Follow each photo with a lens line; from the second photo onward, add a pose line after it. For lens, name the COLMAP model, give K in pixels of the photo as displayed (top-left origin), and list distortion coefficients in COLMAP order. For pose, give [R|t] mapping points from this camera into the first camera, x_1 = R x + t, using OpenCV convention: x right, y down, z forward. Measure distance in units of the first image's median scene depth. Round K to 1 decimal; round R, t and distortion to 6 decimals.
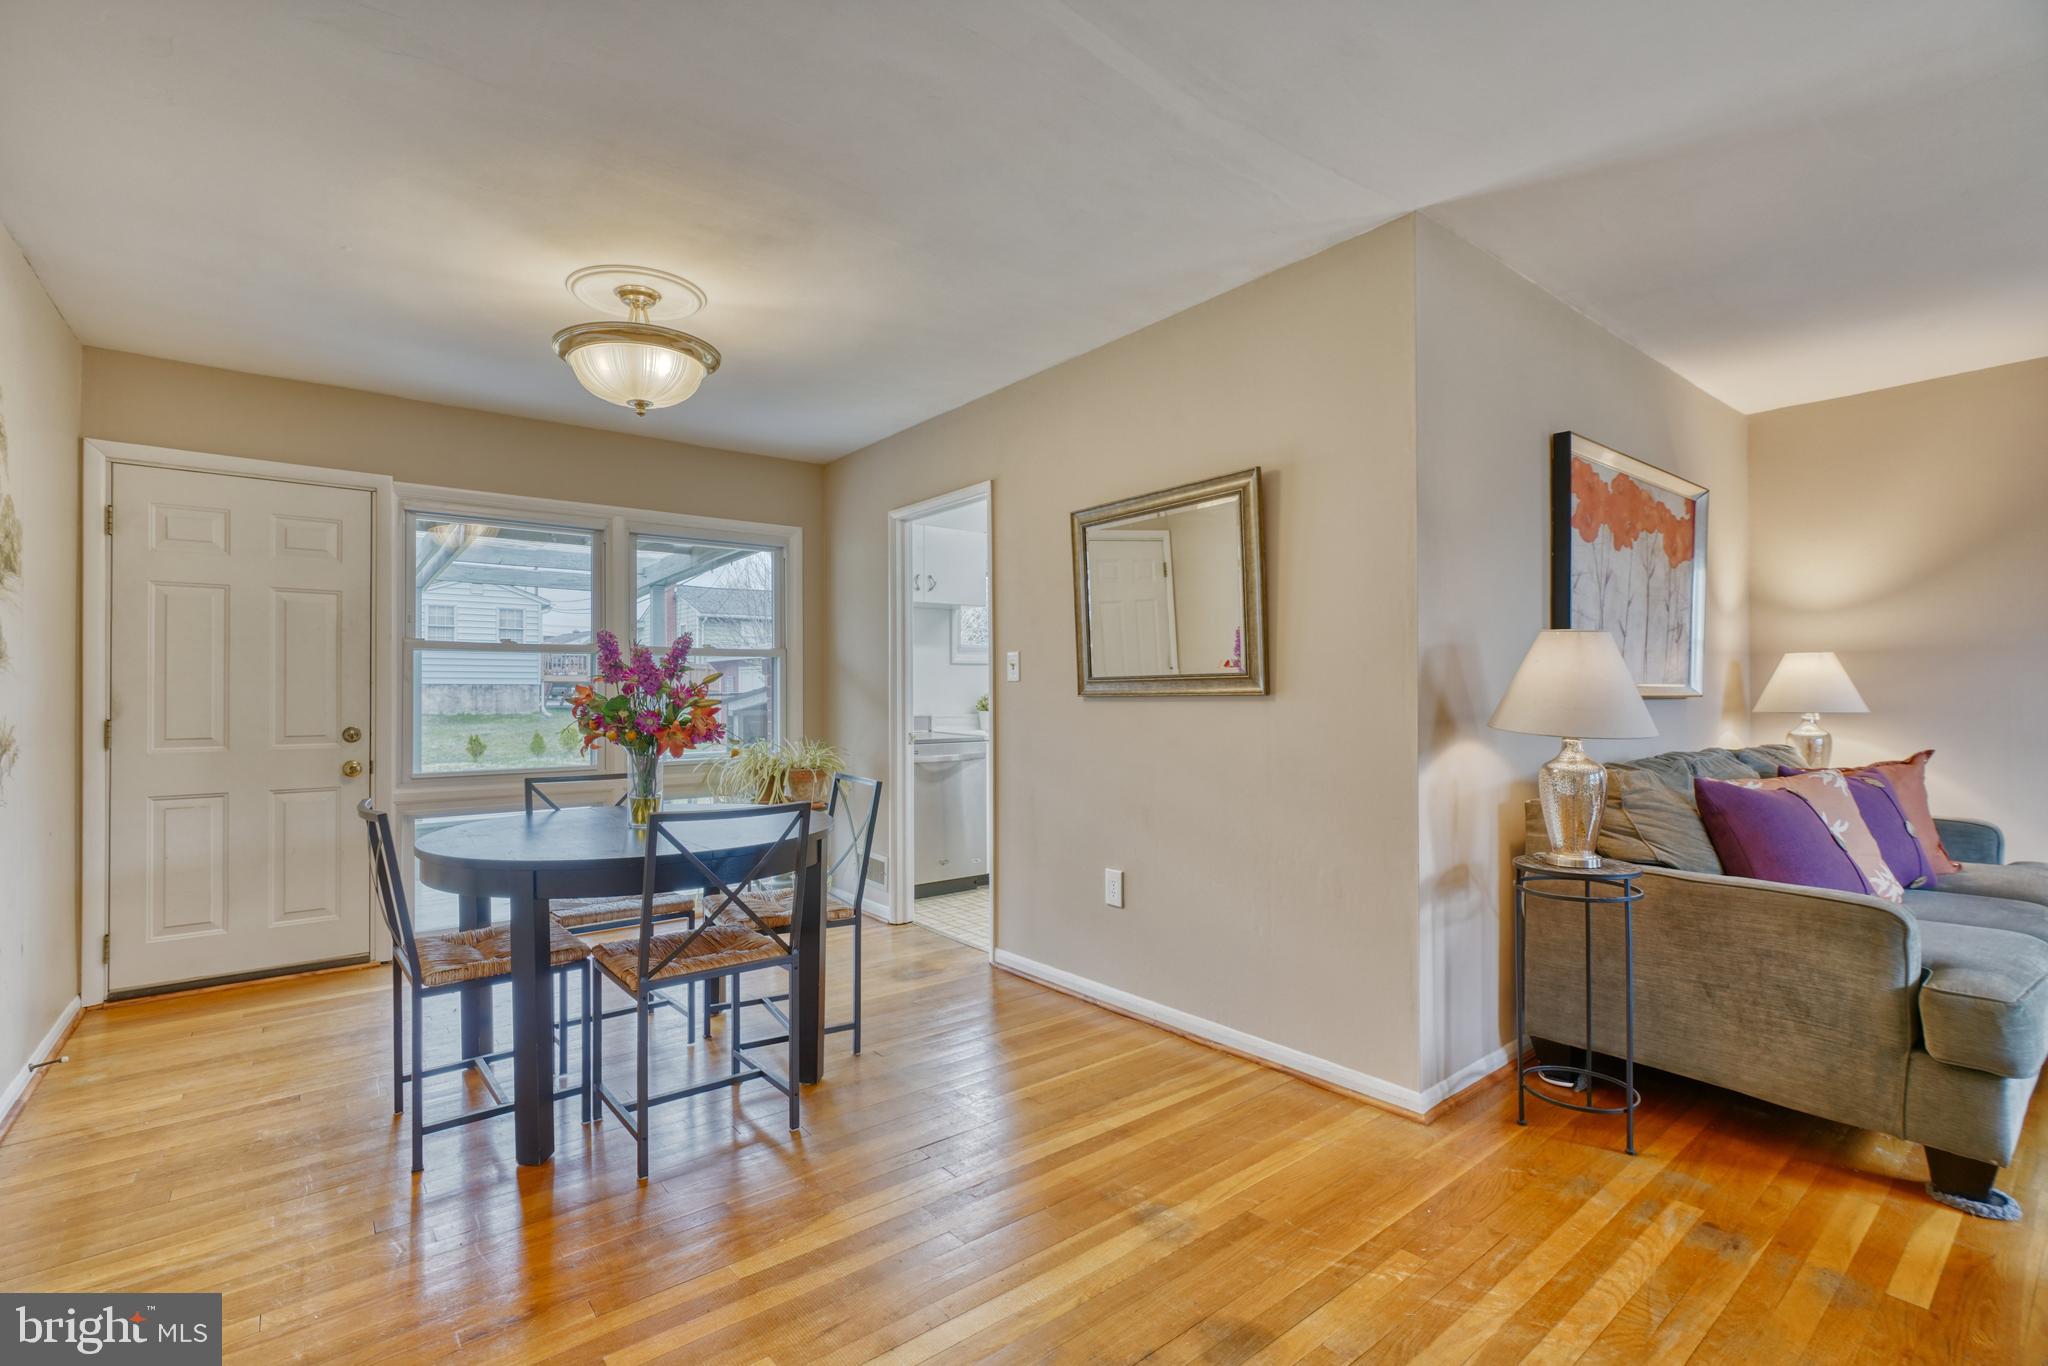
lens RADIAL K [[946.0, 0, 1043.3], [0, 946.0, 685.4], [0, 0, 1]] dist [-0.015651, 0.005964]
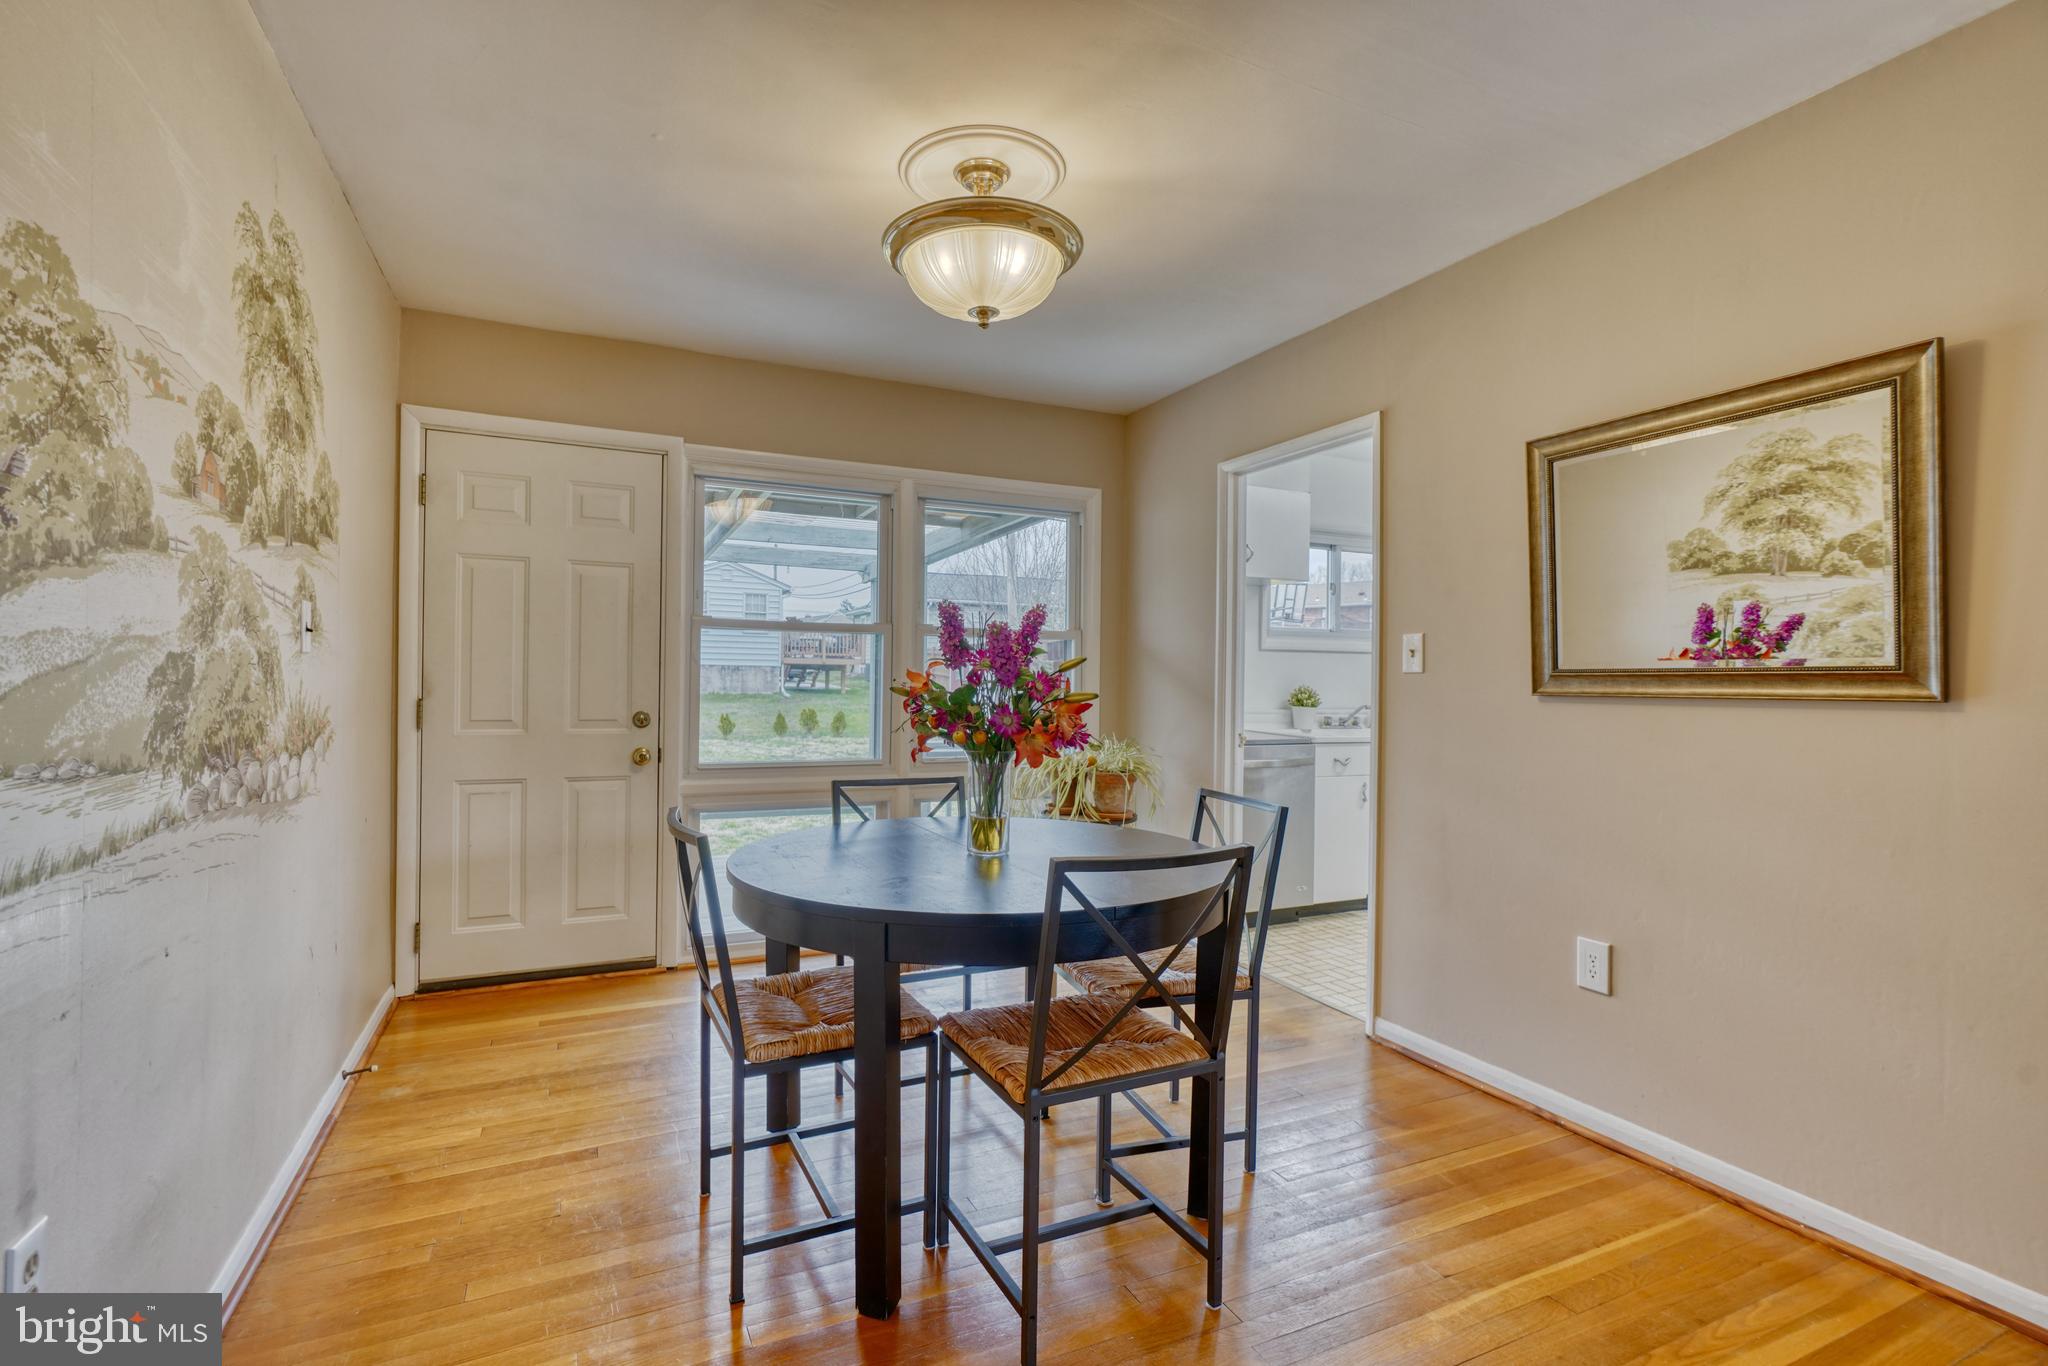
lens RADIAL K [[946.0, 0, 1015.1], [0, 946.0, 683.8], [0, 0, 1]] dist [-0.015651, 0.005964]
pose [[0.972184, 0.017998, -0.233526, -0.212996], [-0.015188, 0.999789, 0.013826, -0.001319], [0.233726, -0.009895, 0.972252, 0.240728]]
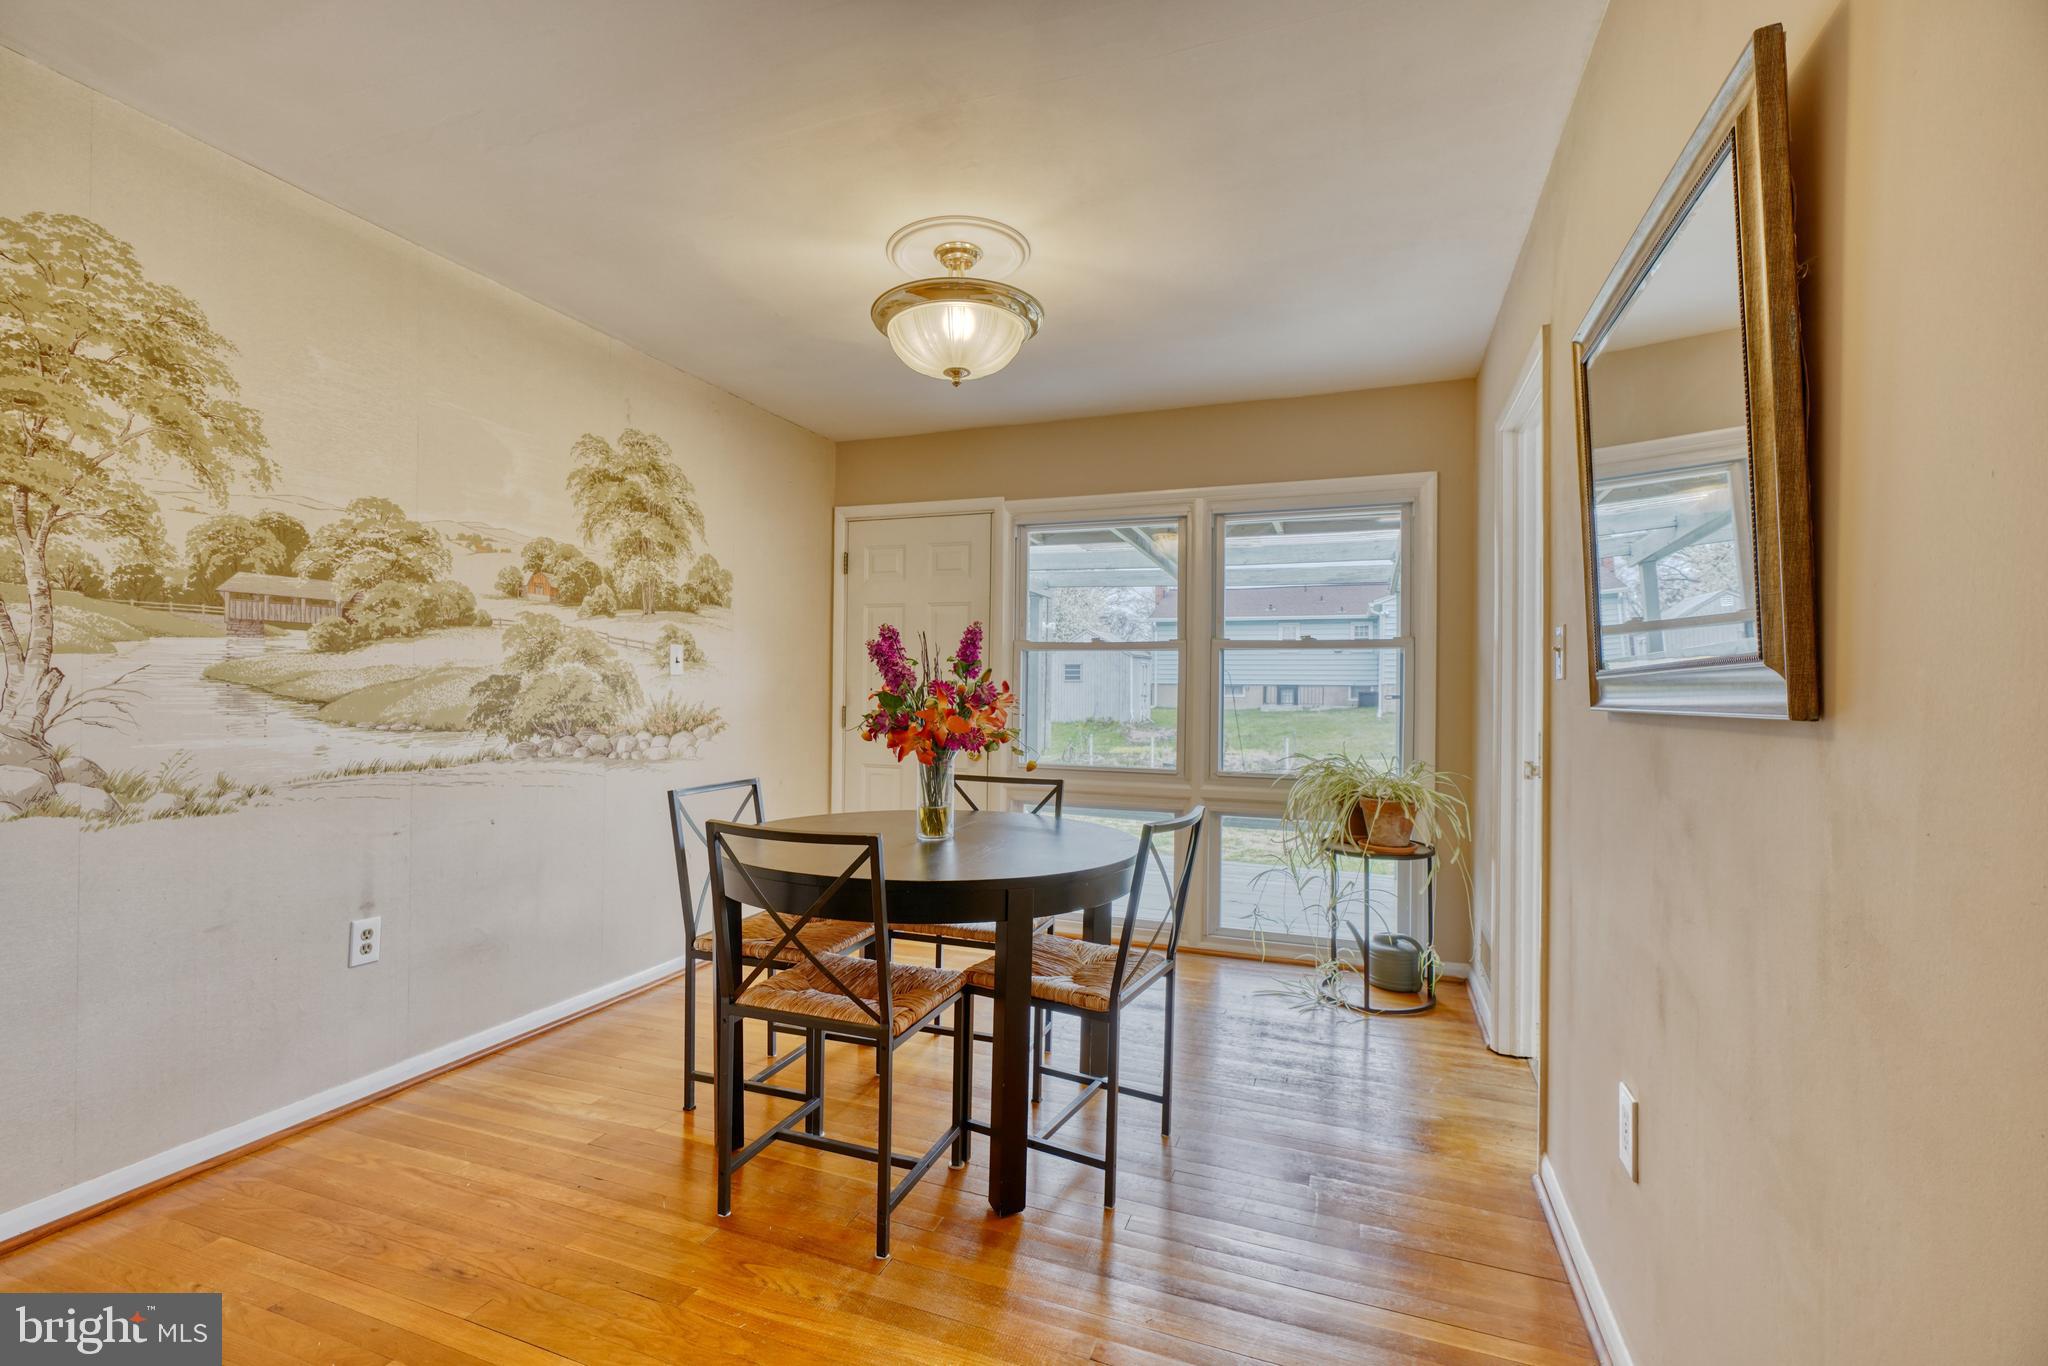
lens RADIAL K [[946.0, 0, 1013.6], [0, 946.0, 687.6], [0, 0, 1]] dist [-0.015651, 0.005964]
pose [[0.491836, 0.008524, -0.870646, 0.395271], [-0.007676, 0.999956, 0.005454, -0.000590], [0.870654, 0.004001, 0.491879, 0.602067]]
